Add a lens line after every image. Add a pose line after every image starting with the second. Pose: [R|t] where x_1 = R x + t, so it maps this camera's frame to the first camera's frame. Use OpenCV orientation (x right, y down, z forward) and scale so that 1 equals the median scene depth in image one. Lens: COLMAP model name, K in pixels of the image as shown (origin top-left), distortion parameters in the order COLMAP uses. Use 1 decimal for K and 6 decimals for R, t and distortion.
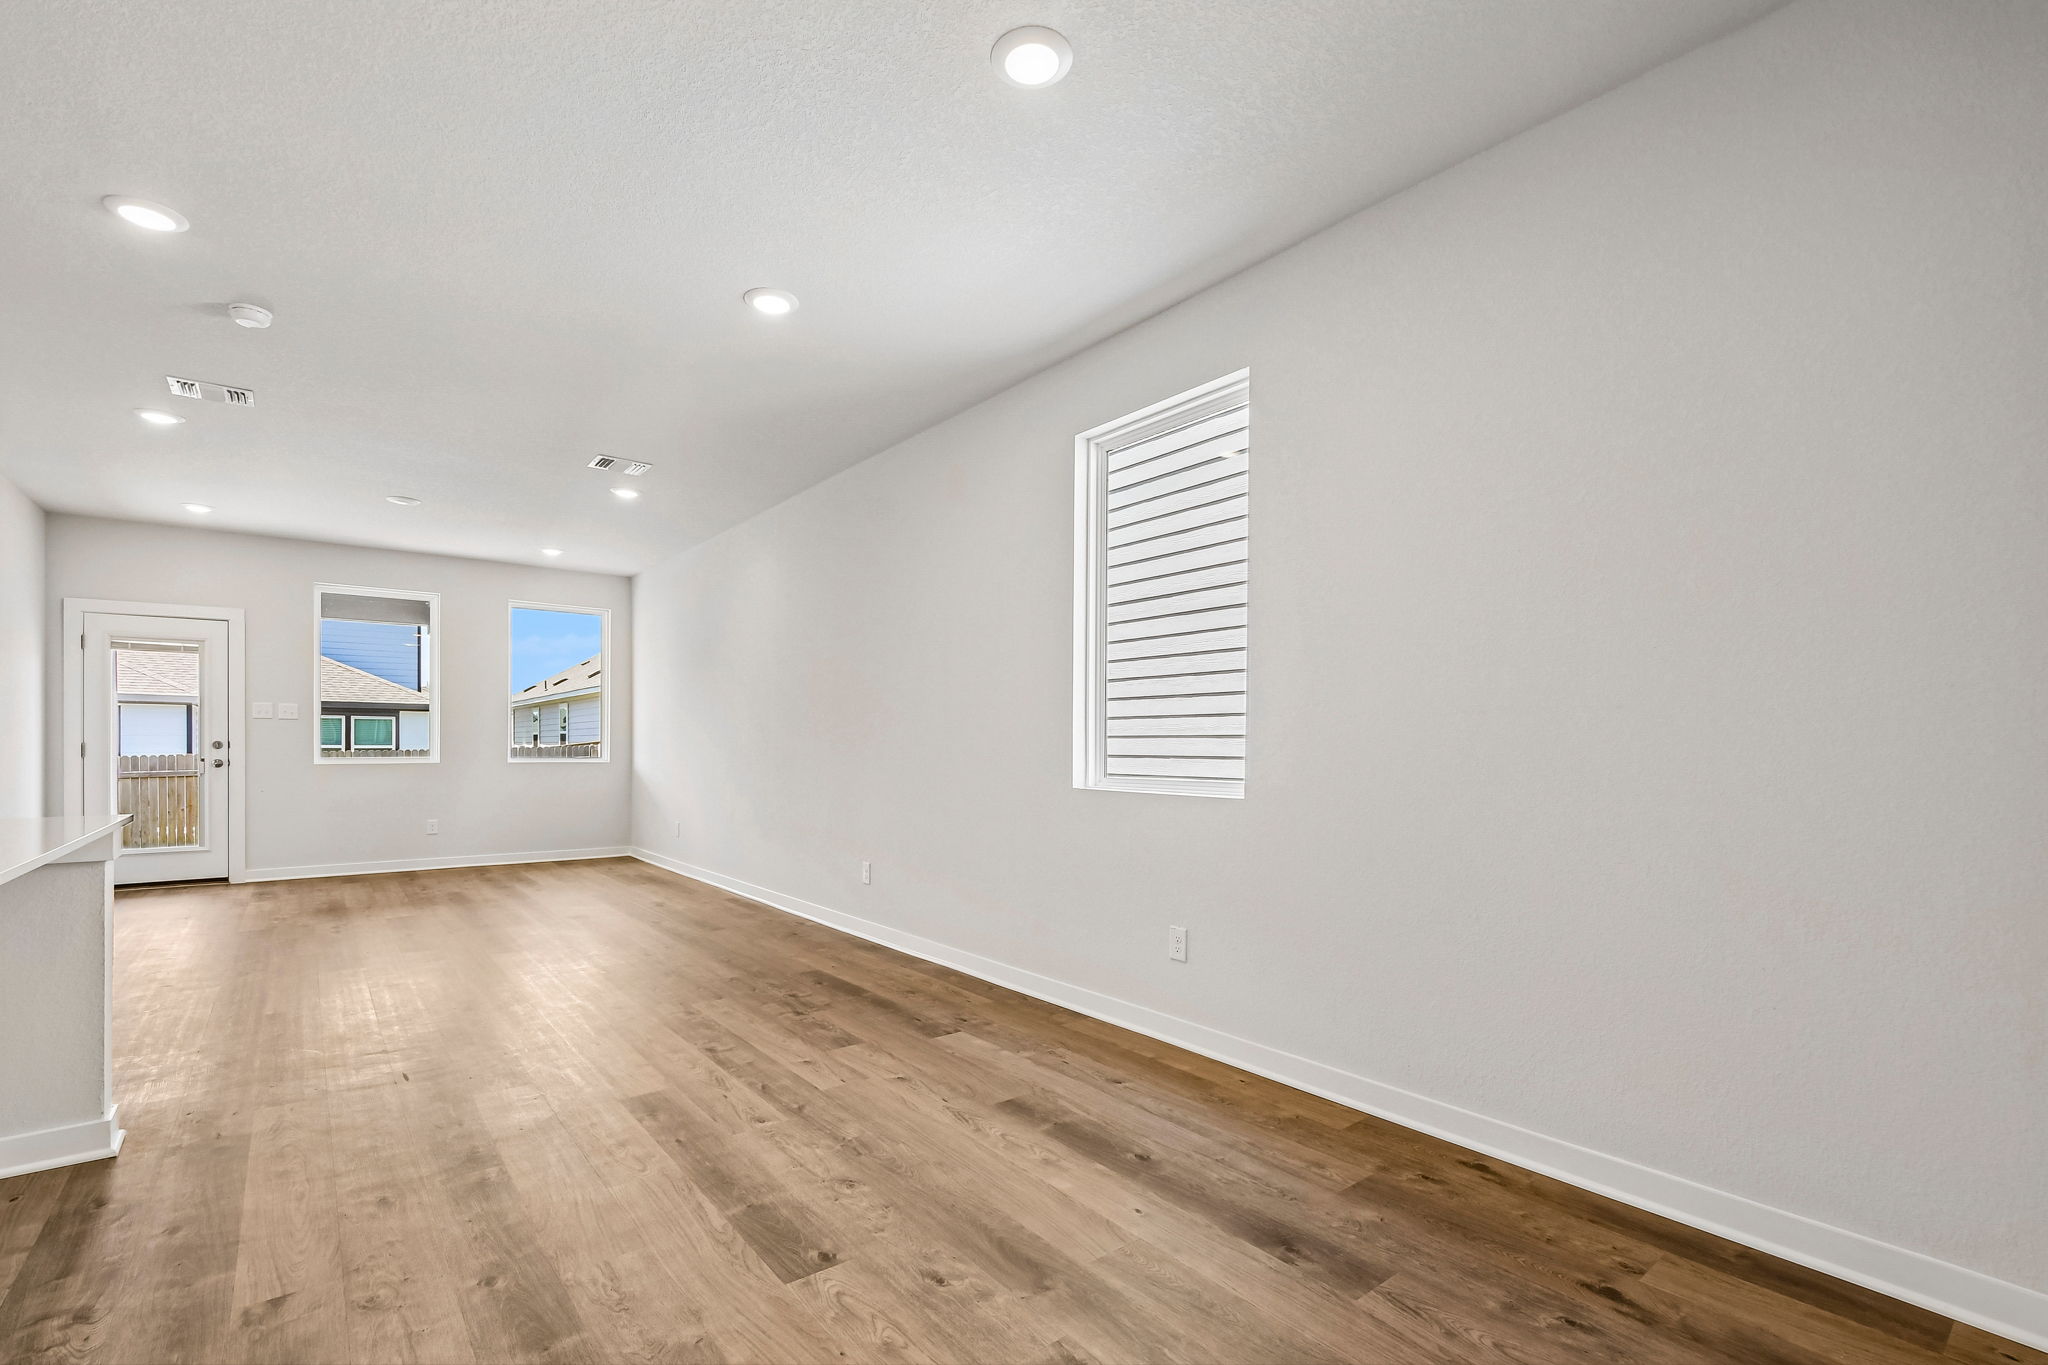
lens RADIAL K [[902.7, 0, 999.3], [0, 902.7, 746.0], [0, 0, 1]] dist [0.002718, -0.000178]
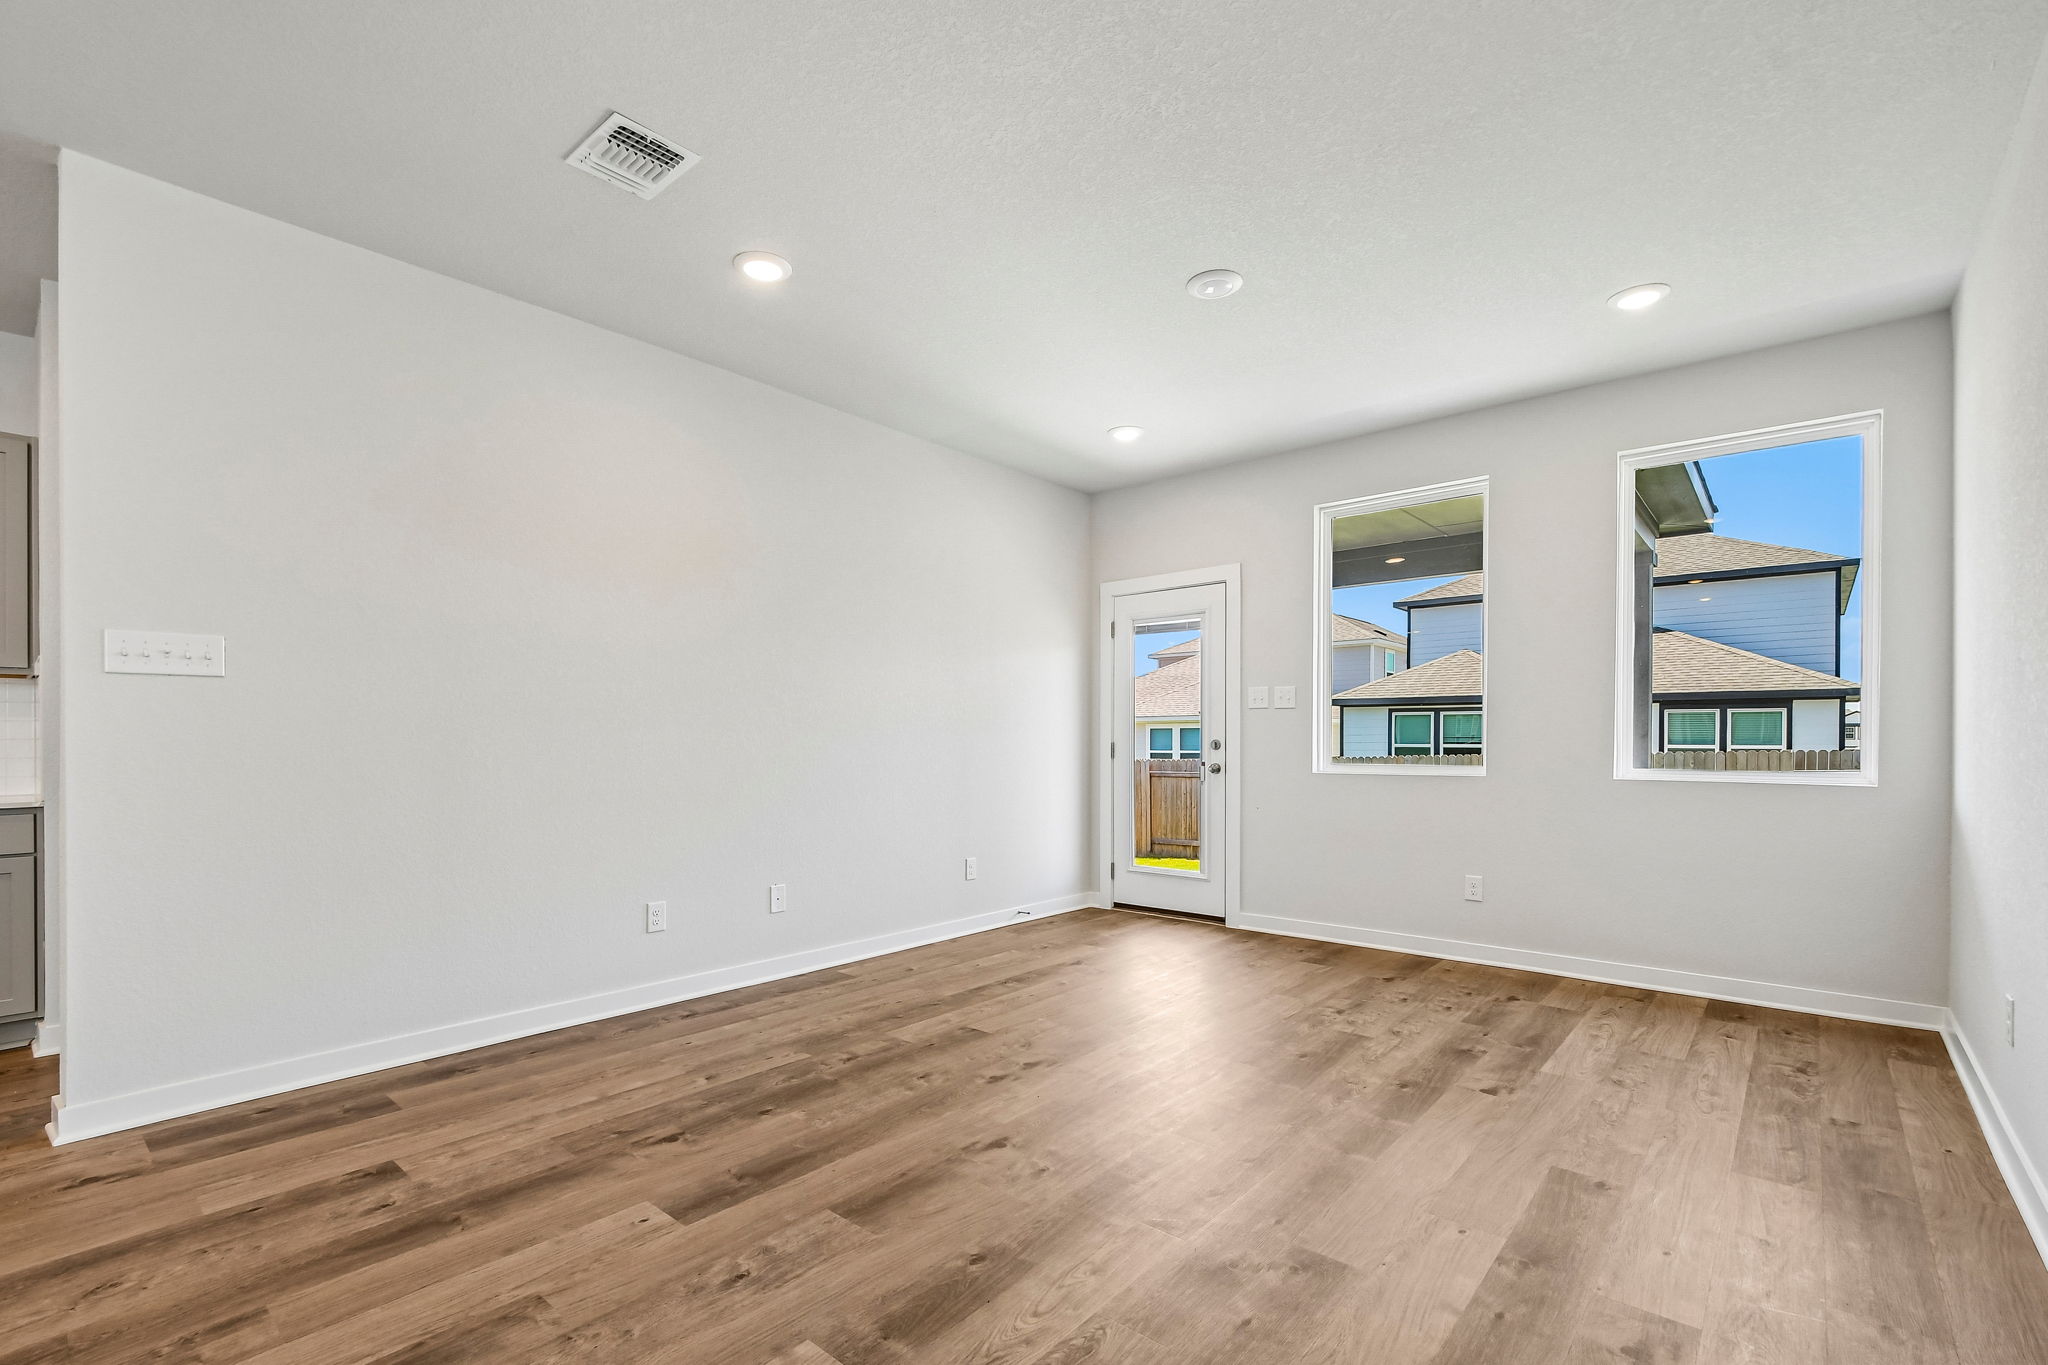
lens RADIAL K [[911.2, 0, 1012.2], [0, 911.2, 748.1], [0, 0, 1]] dist [0.000976, -0.000079]
pose [[0.196016, 0.004886, -0.980589, -0.180475], [-0.001590, 0.999988, 0.004664, -0.002344], [0.980599, 0.000645, 0.196021, 0.911590]]
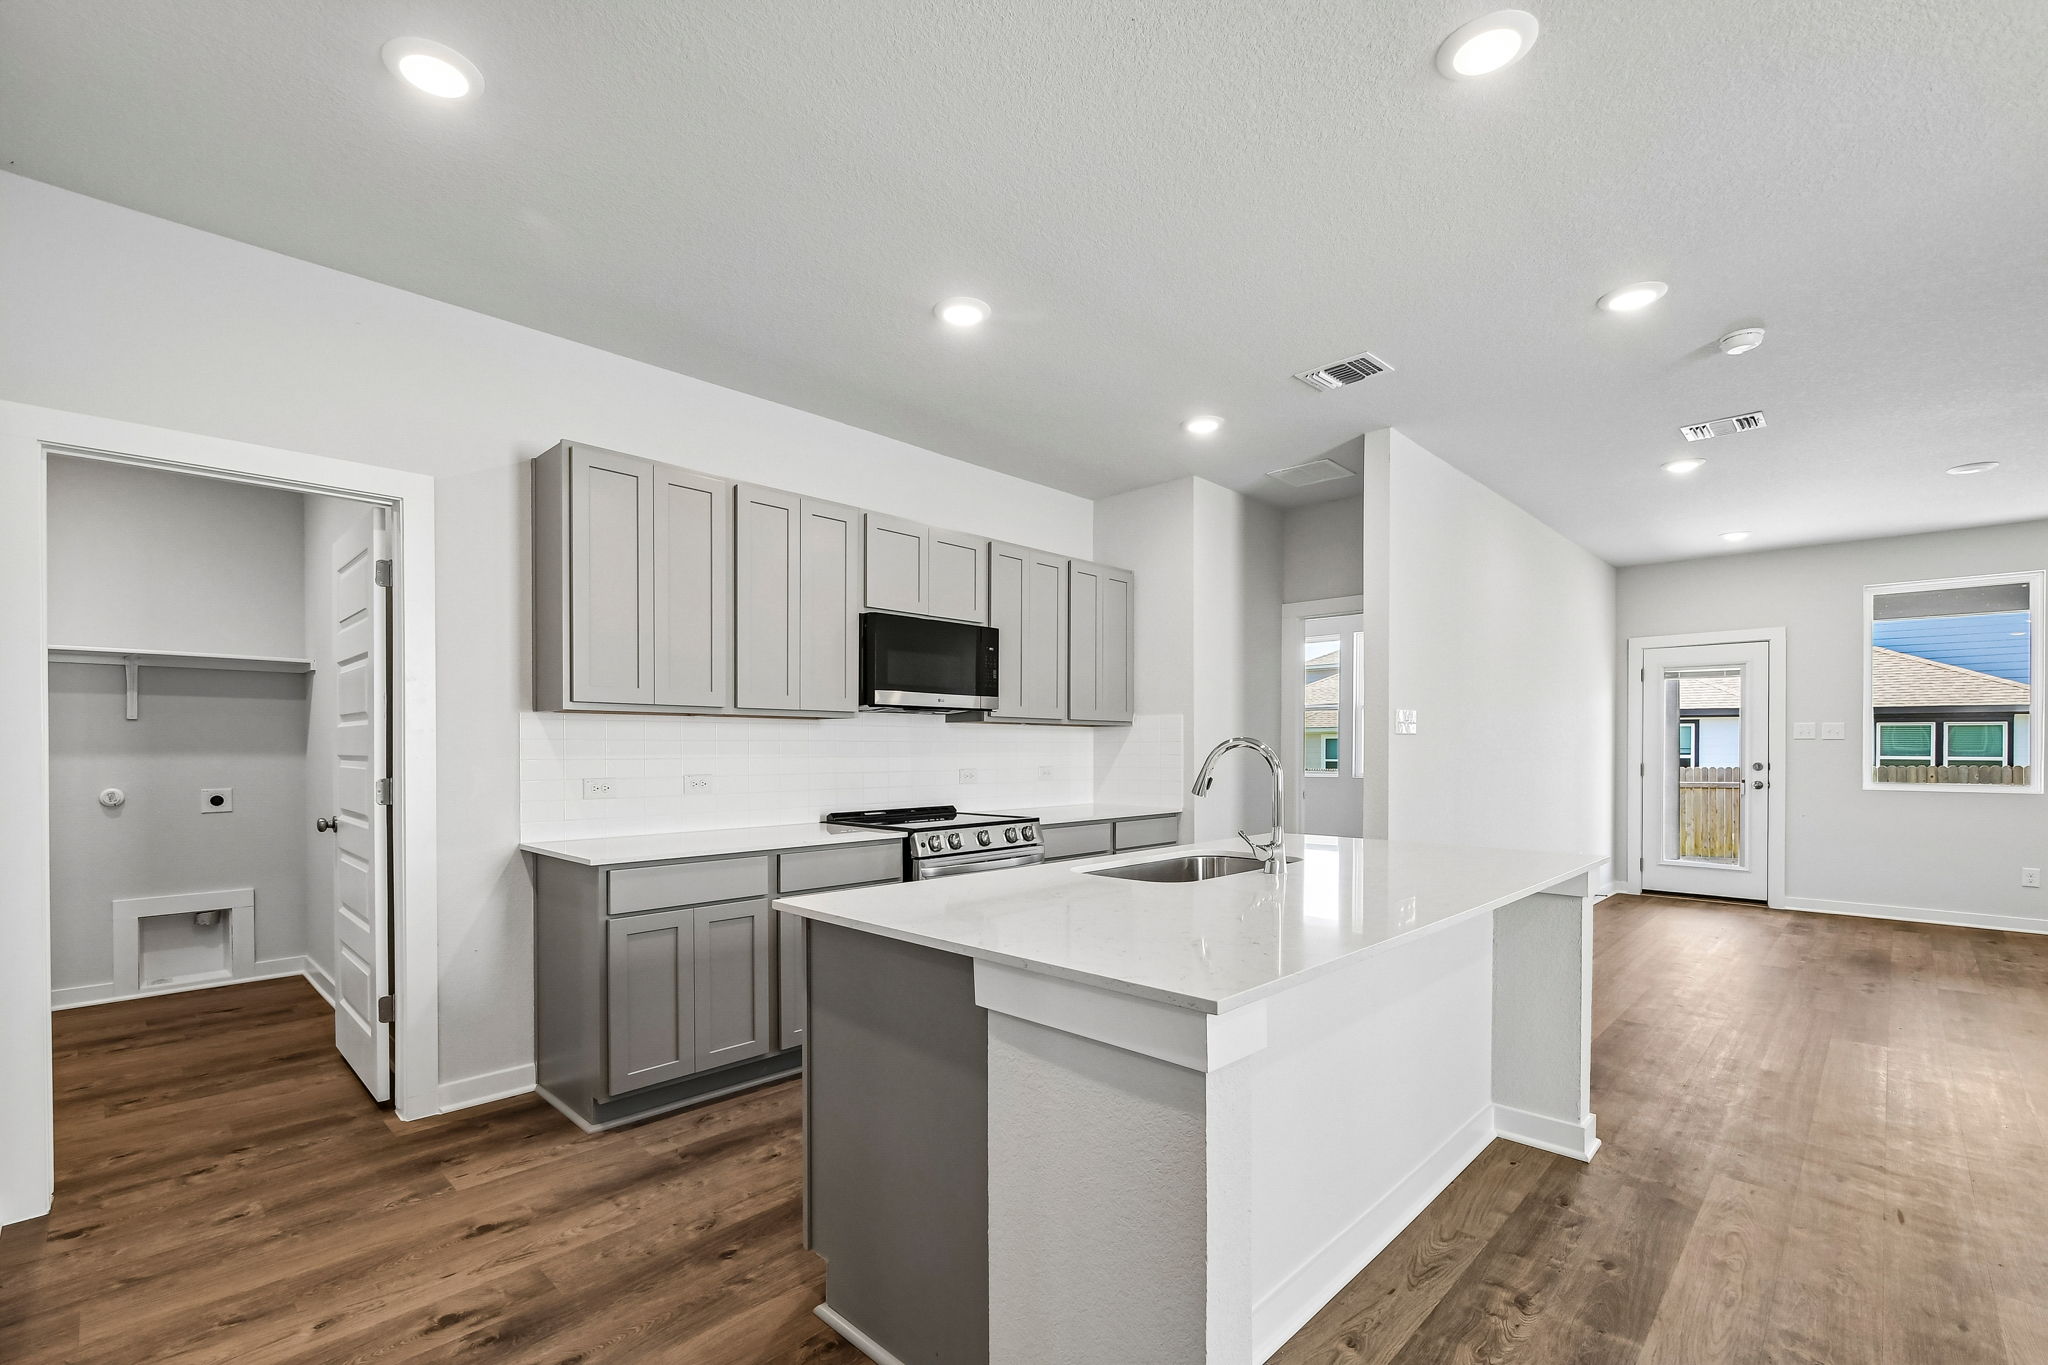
lens RADIAL K [[895.5, 0, 1005.3], [0, 895.5, 754.9], [0, 0, 1]] dist [0.003456, -0.004904]
pose [[0.129312, 0.006140, -0.991585, 0.011420], [-0.001465, 0.999981, 0.006001, -0.025535], [0.991603, 0.000677, 0.129318, 0.065486]]
